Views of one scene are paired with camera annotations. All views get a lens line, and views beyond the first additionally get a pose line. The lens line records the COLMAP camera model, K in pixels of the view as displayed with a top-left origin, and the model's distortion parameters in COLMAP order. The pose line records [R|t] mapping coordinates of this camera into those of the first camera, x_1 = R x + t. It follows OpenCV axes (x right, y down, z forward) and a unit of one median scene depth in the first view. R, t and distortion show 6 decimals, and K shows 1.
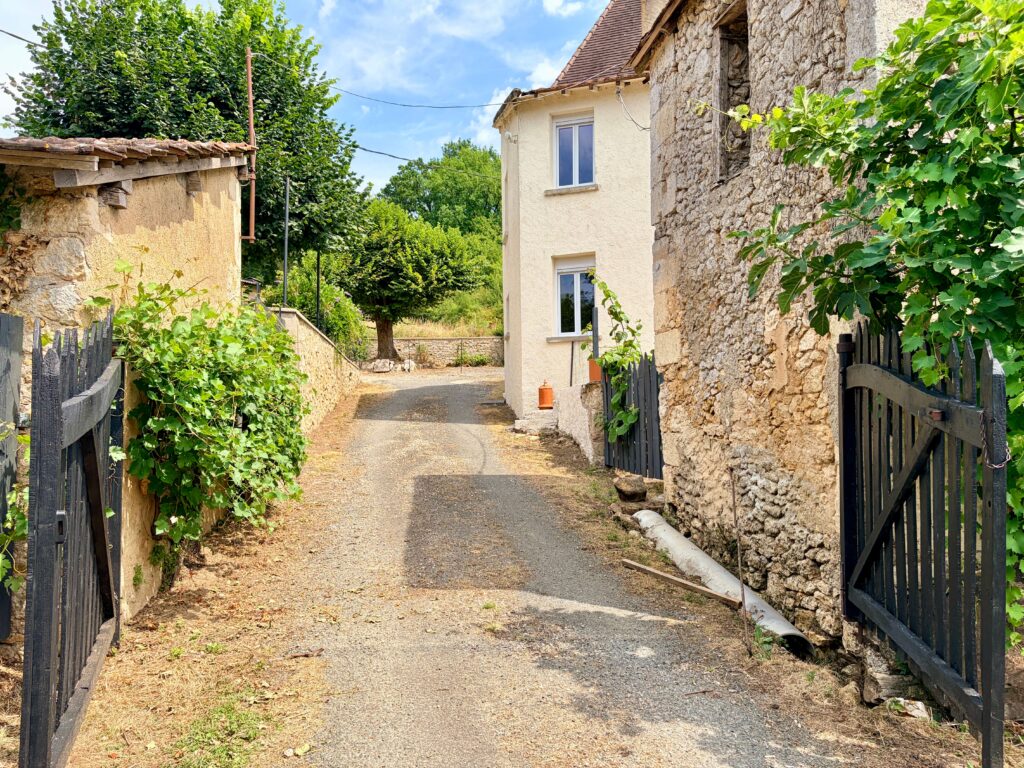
lens RADIAL K [[774.0, 0, 513.8], [0, 774.0, 384.8], [0, 0, 1]] dist [0.032188, -0.013157]
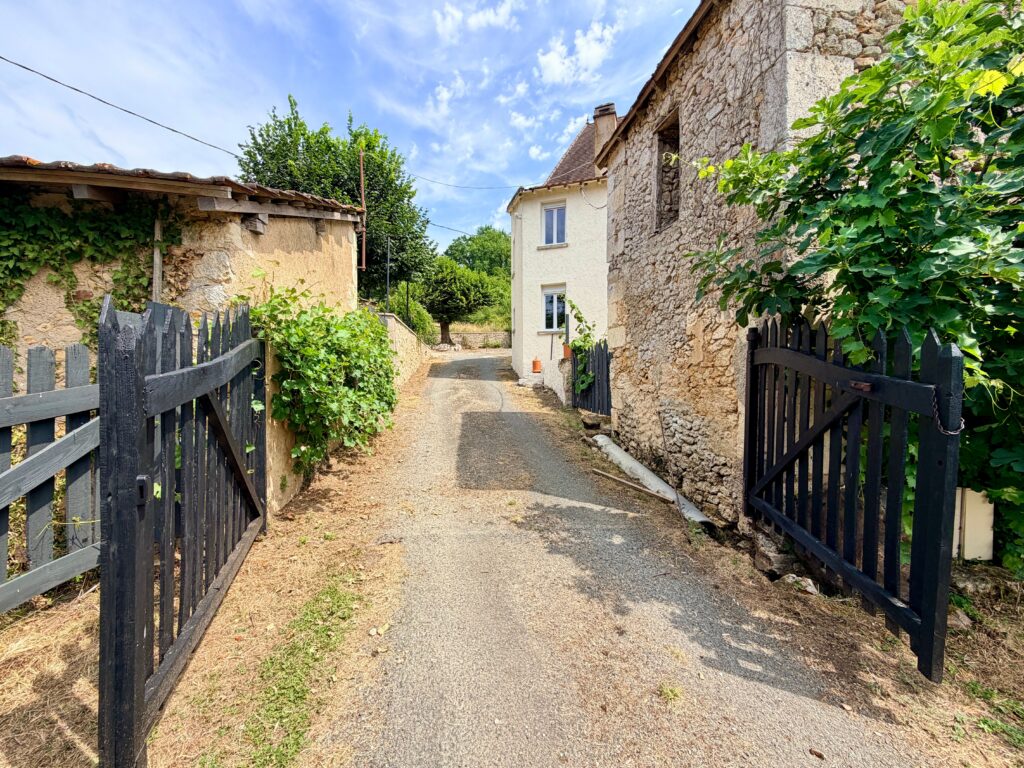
lens RADIAL K [[412.6, 0, 512.5], [0, 412.6, 381.7], [0, 0, 1]] dist [-0.000785, 0.000221]
pose [[0.999955, 0.008934, -0.003168, -0.028695], [-0.008741, 0.998373, 0.056347, -0.002080], [0.003666, -0.056316, 0.998406, 0.185502]]
